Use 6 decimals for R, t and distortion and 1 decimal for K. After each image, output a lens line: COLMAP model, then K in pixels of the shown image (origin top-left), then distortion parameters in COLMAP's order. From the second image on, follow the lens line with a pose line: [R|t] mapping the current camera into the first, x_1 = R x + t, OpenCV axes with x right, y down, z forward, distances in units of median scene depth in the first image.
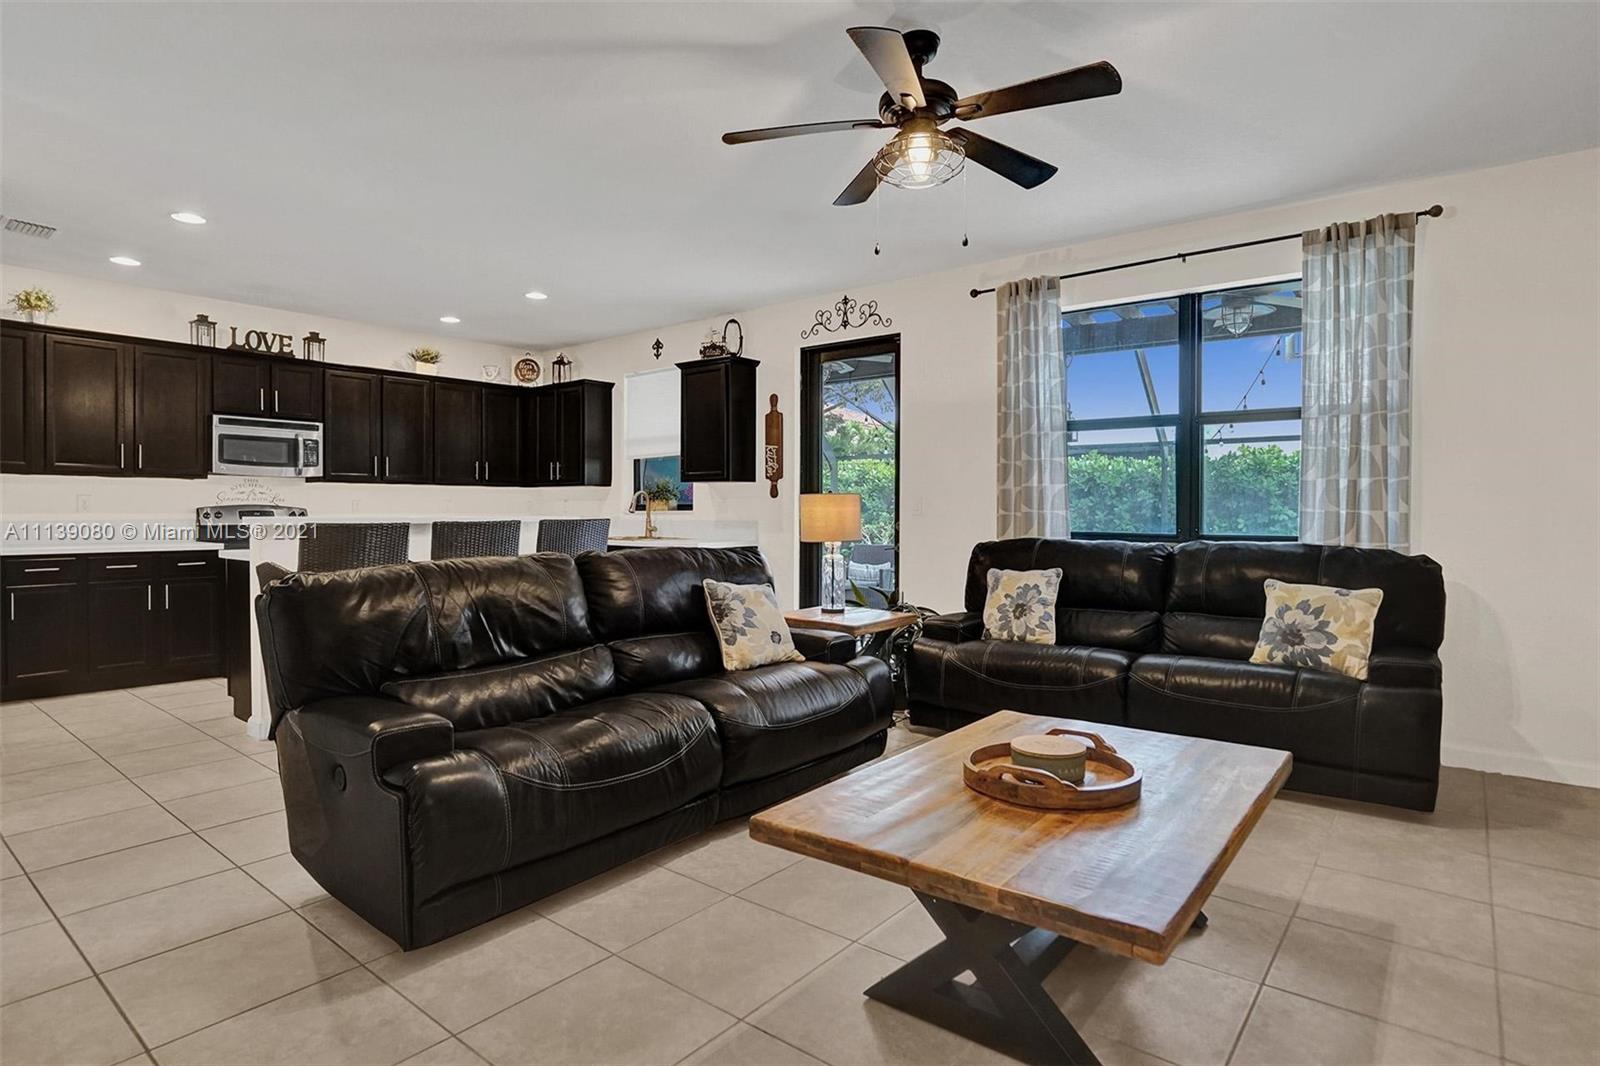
lens RADIAL K [[842.2, 0, 774.4], [0, 842.2, 517.1], [0, 0, 1]] dist [-0.026675, 0.029799]
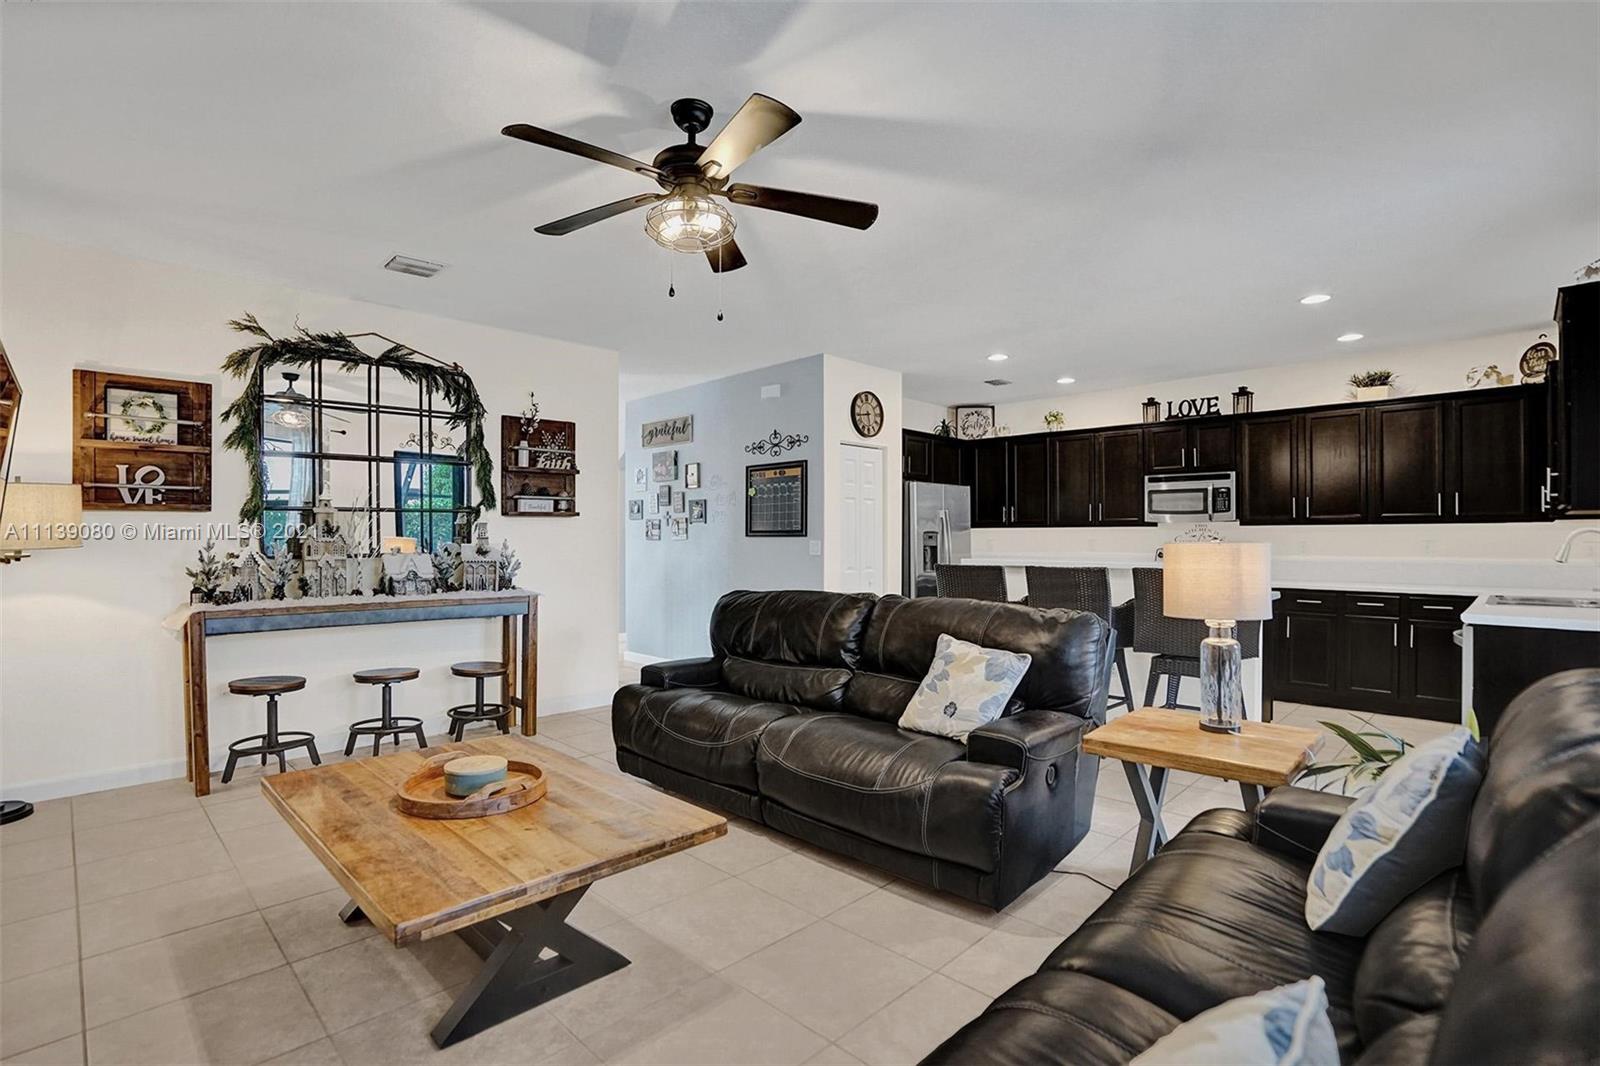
lens RADIAL K [[765.9, 0, 790.2], [0, 765.9, 534.9], [0, 0, 1]] dist [-0.056952, 0.025420]
pose [[-0.085181, -0.007897, -0.996334, 0.474739], [-0.010290, 0.999922, -0.007046, -0.018051], [0.996312, 0.009652, -0.085255, 0.518781]]
